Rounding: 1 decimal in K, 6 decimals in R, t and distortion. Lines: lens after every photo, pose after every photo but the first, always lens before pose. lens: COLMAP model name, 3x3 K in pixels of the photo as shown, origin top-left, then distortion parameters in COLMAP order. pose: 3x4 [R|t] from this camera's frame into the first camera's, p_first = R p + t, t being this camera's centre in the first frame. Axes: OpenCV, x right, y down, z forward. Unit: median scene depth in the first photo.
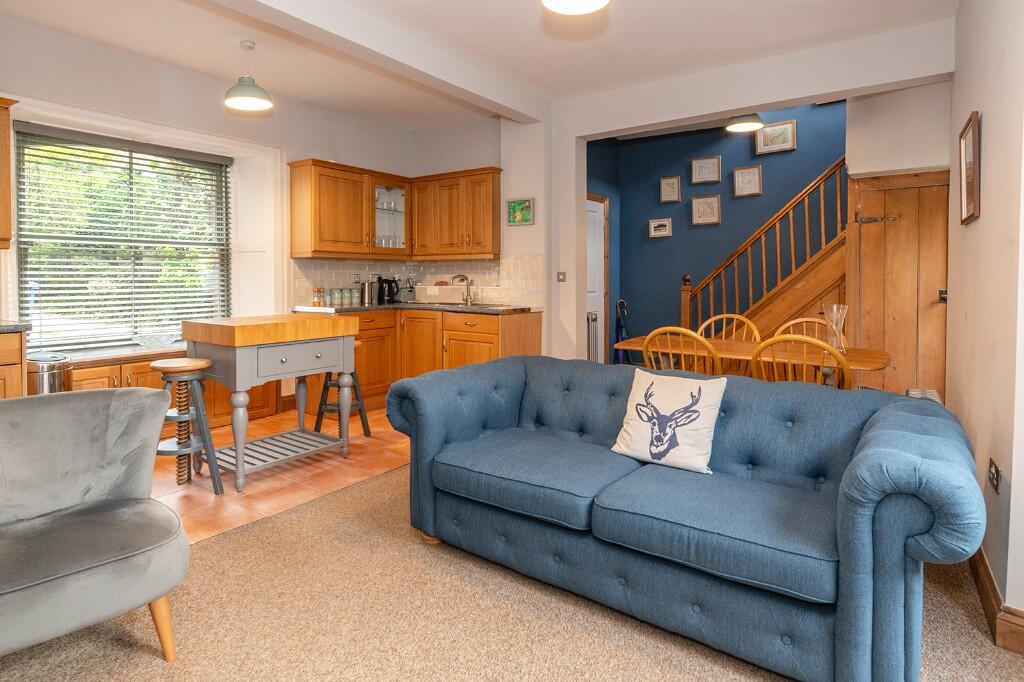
lens RADIAL K [[559.9, 0, 490.1], [0, 559.9, 280.6], [0, 0, 1]] dist [-0.001435, 0.000123]
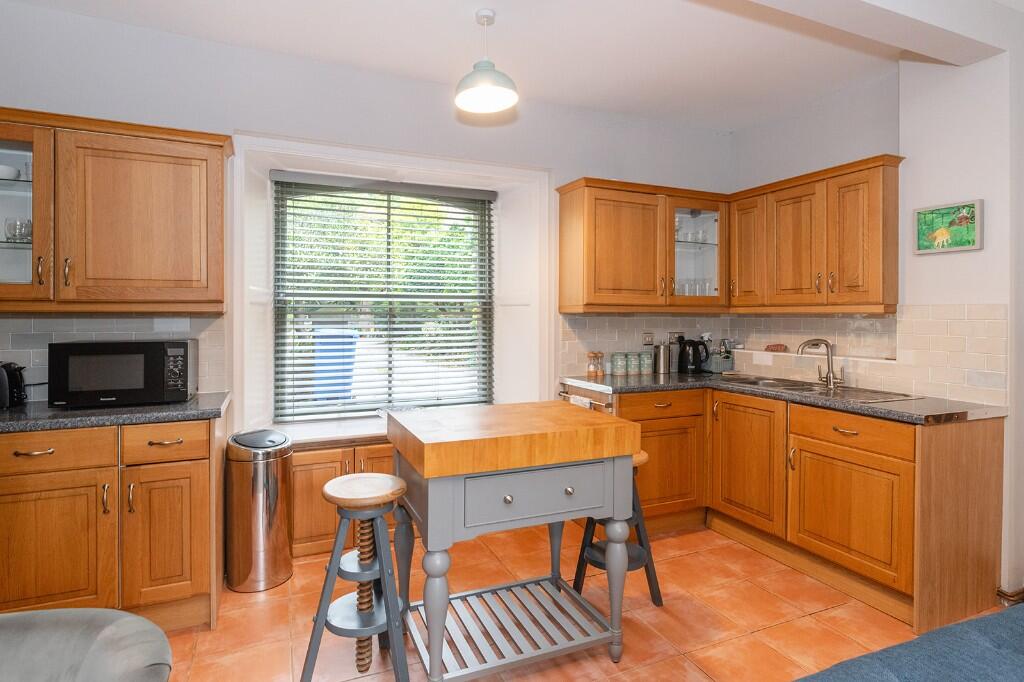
lens RADIAL K [[535.6, 0, 493.9], [0, 535.6, 321.4], [0, 0, 1]] dist [0.001156, 0.000501]
pose [[0.860892, 0.006946, -0.508740, -0.060019], [-0.006597, 0.999975, 0.002489, -0.029659], [0.508744, 0.001213, 0.860917, 0.318008]]
